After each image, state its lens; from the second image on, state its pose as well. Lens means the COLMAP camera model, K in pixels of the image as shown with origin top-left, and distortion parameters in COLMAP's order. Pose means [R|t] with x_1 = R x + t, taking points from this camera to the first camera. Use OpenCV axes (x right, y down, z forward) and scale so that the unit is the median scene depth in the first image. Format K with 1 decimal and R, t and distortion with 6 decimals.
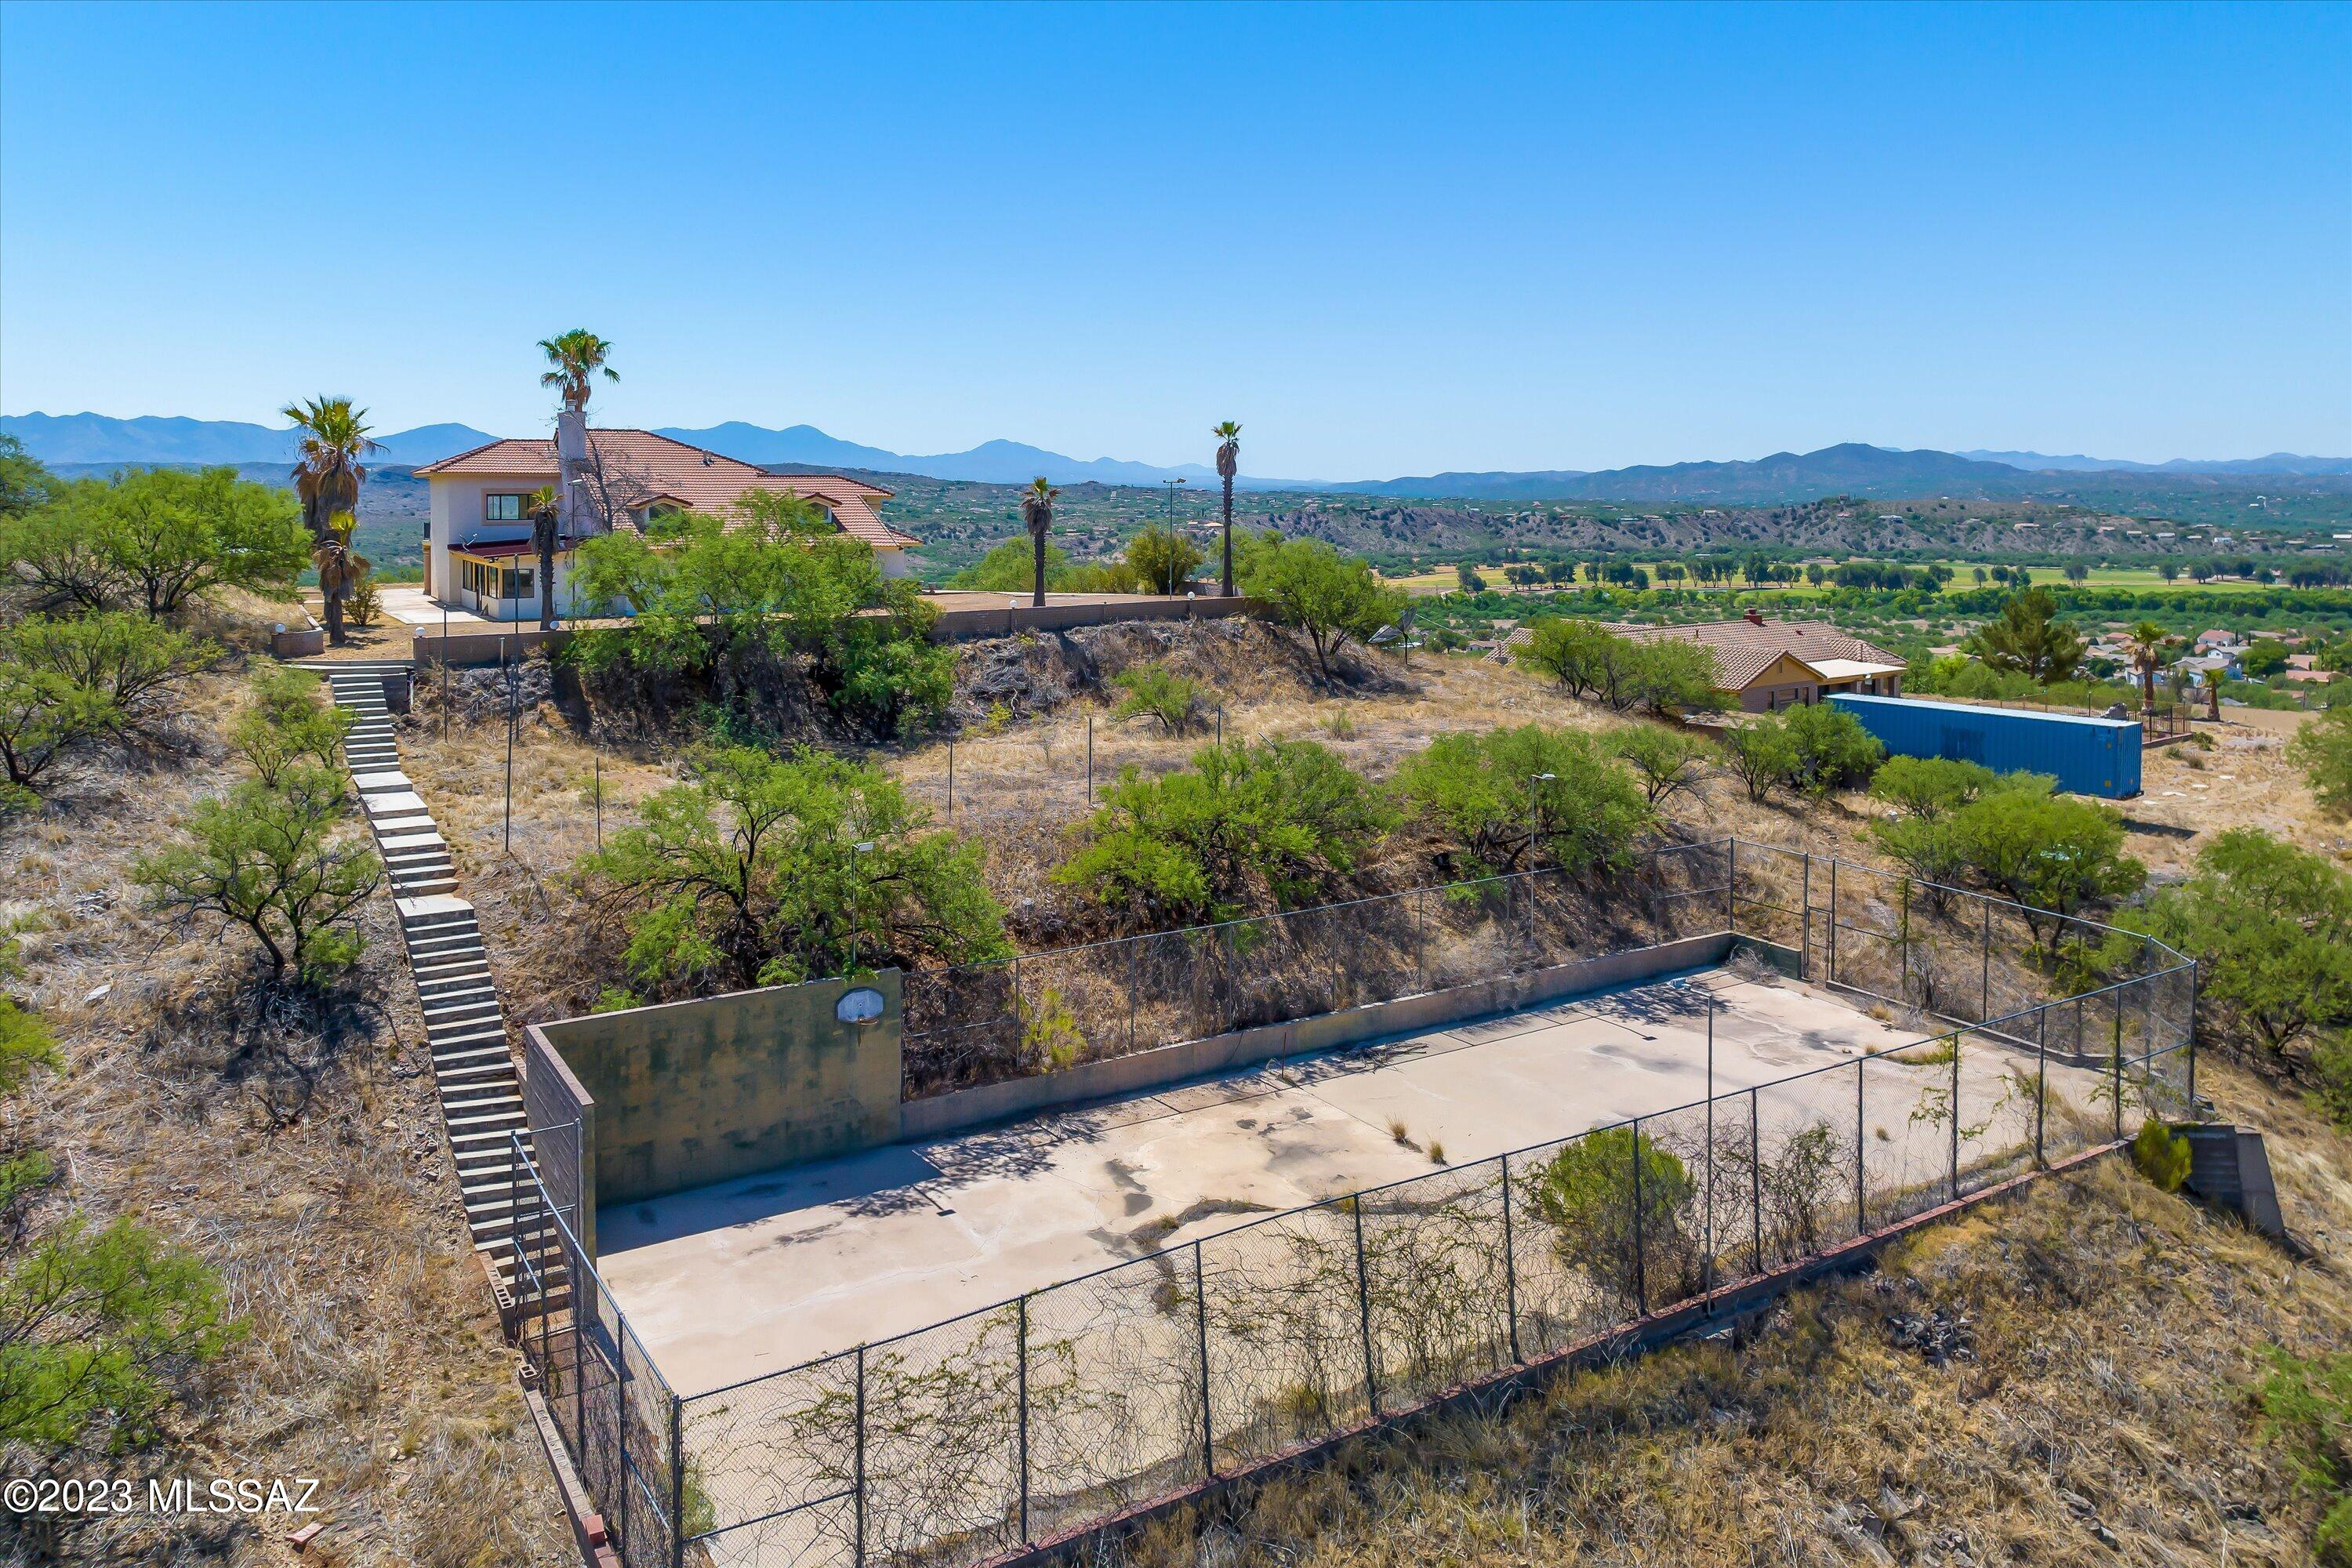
lens RADIAL K [[1675.7, 0, 1216.2], [0, 1675.7, 784.3], [0, 0, 1]] dist [-0.003622, -0.002289]
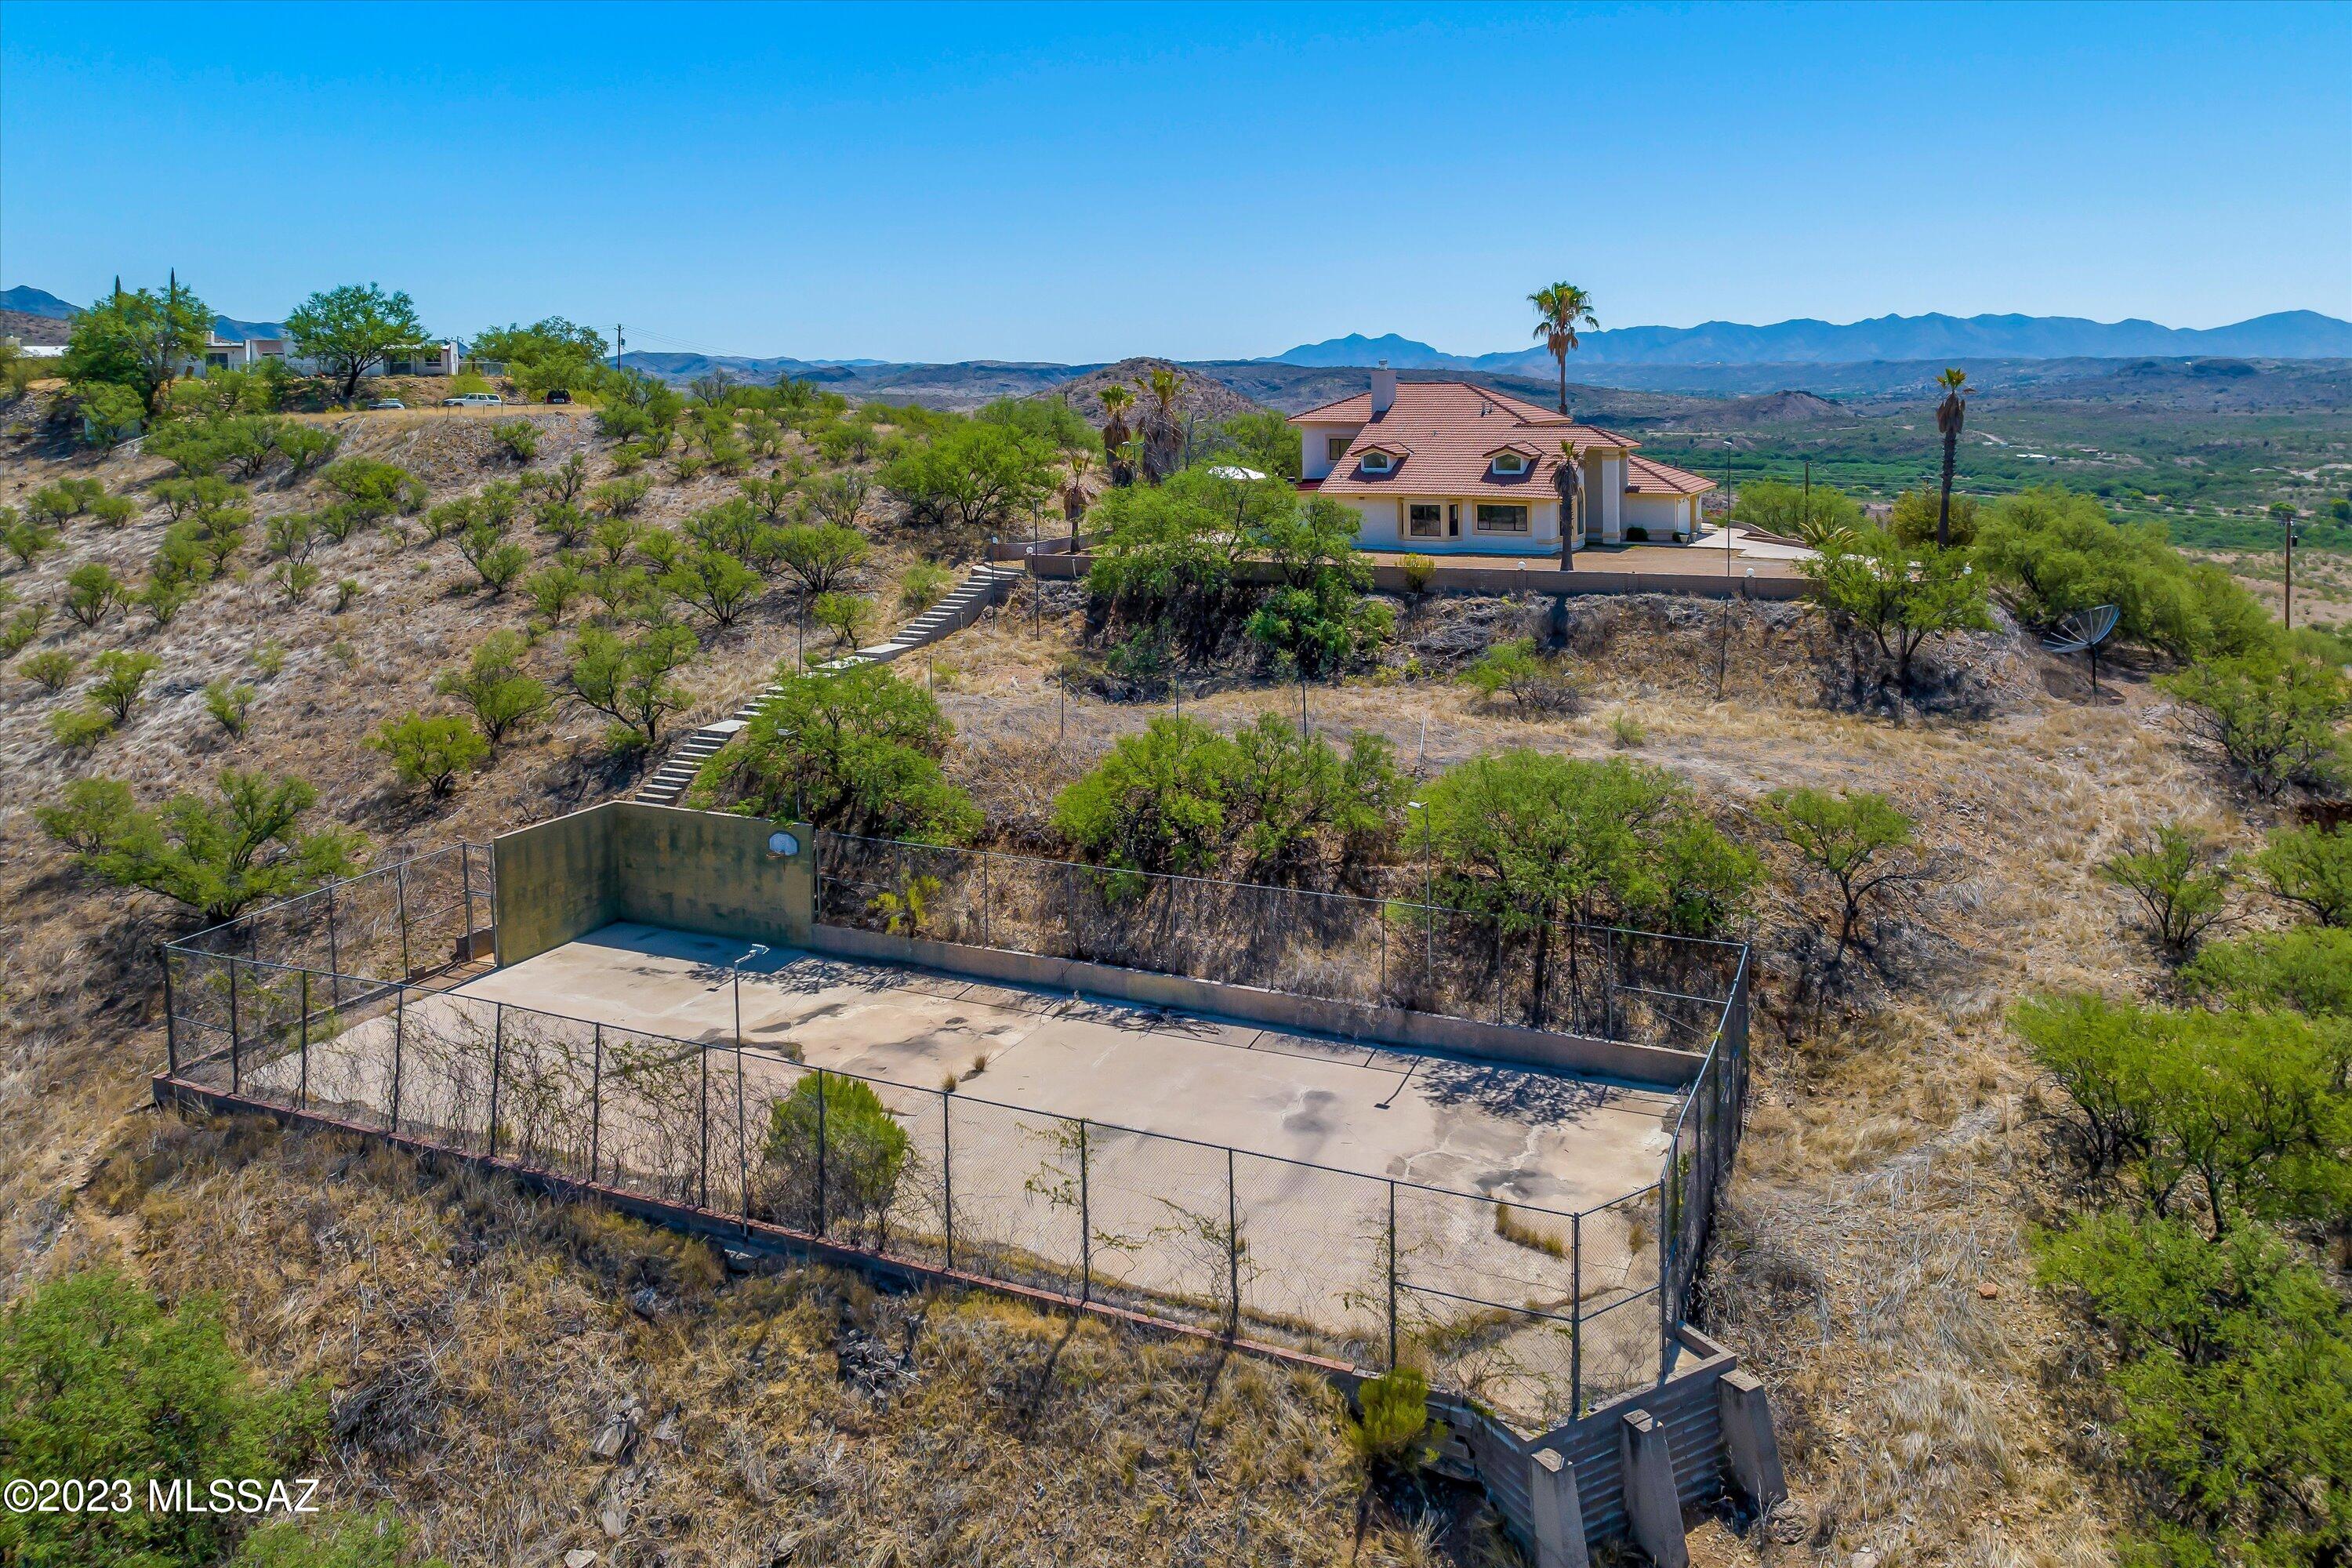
lens RADIAL K [[1675.7, 0, 1216.2], [0, 1675.7, 784.3], [0, 0, 1]] dist [-0.003622, -0.002289]
pose [[0.550791, 0.192234, -0.812204, 1.108378], [-0.141899, 0.980516, 0.135843, -0.158037], [0.822493, 0.040430, 0.567337, 0.490752]]
